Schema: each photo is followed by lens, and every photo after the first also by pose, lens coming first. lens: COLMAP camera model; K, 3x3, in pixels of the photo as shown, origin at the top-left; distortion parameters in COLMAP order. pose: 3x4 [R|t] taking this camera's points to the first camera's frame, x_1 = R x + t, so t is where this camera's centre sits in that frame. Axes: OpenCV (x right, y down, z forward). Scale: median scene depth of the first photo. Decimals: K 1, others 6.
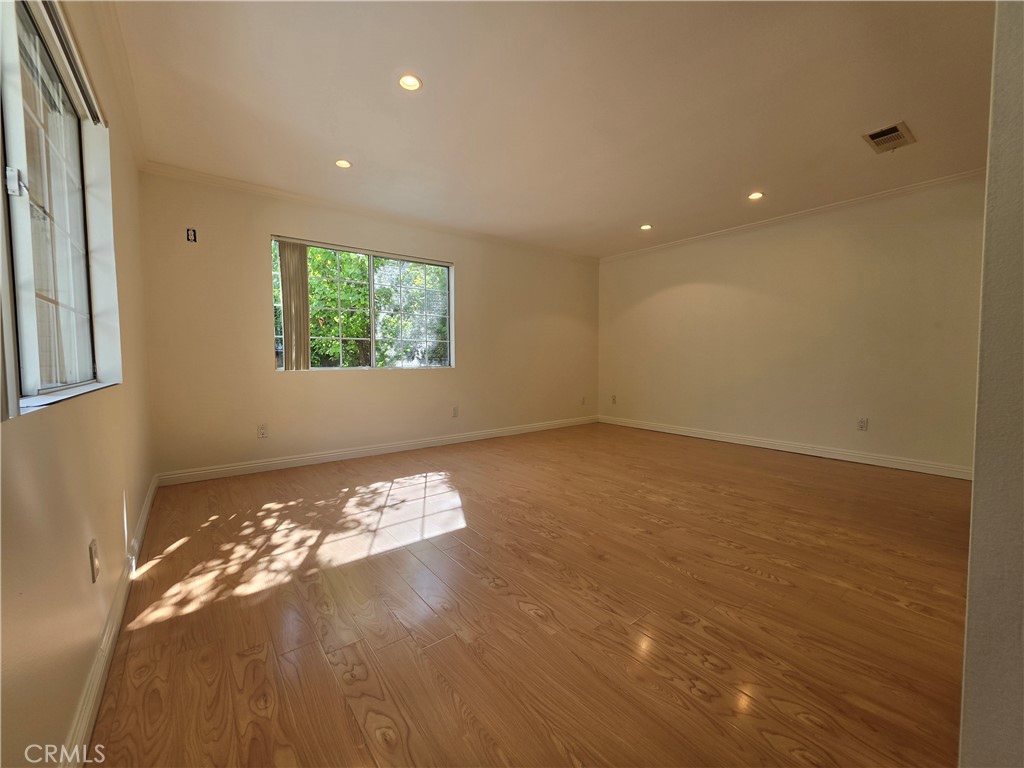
lens RADIAL K [[410.9, 0, 512.9], [0, 410.9, 380.9], [0, 0, 1]] dist [0.000987, -0.000446]
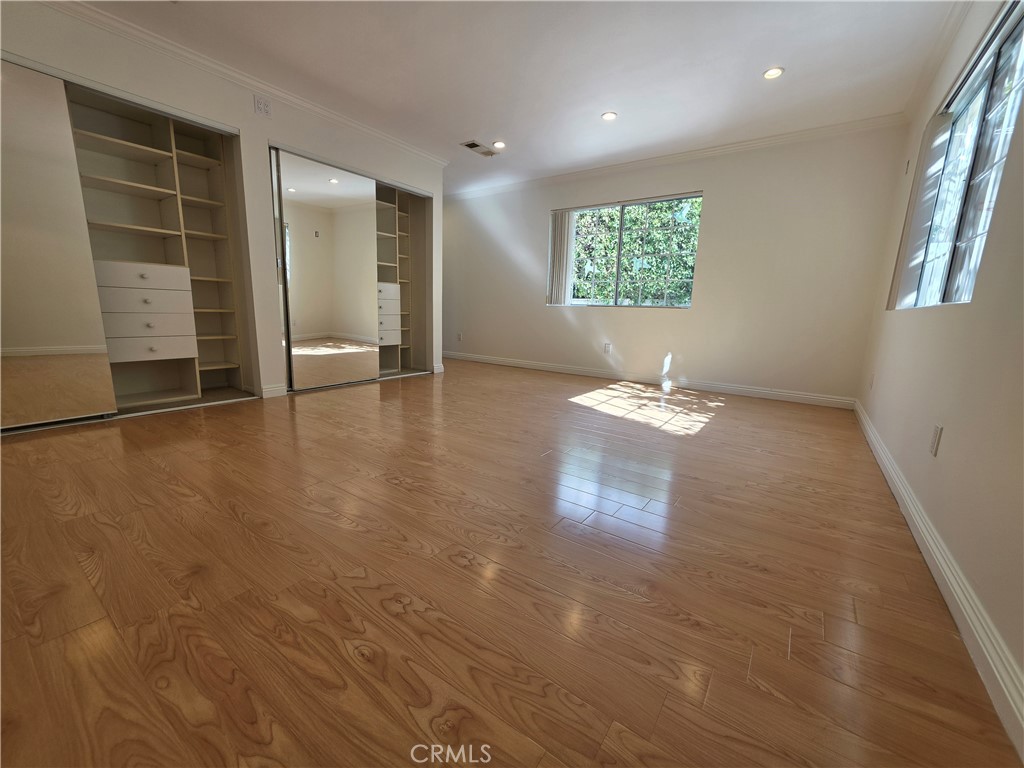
lens RADIAL K [[410.9, 0, 509.6], [0, 410.9, 382.0], [0, 0, 1]] dist [0.000987, -0.000446]
pose [[-0.959021, 0.022928, -0.282405, 0.412493], [-0.044148, 0.972454, 0.228876, -0.046261], [0.279874, 0.231965, -0.931592, 1.810019]]
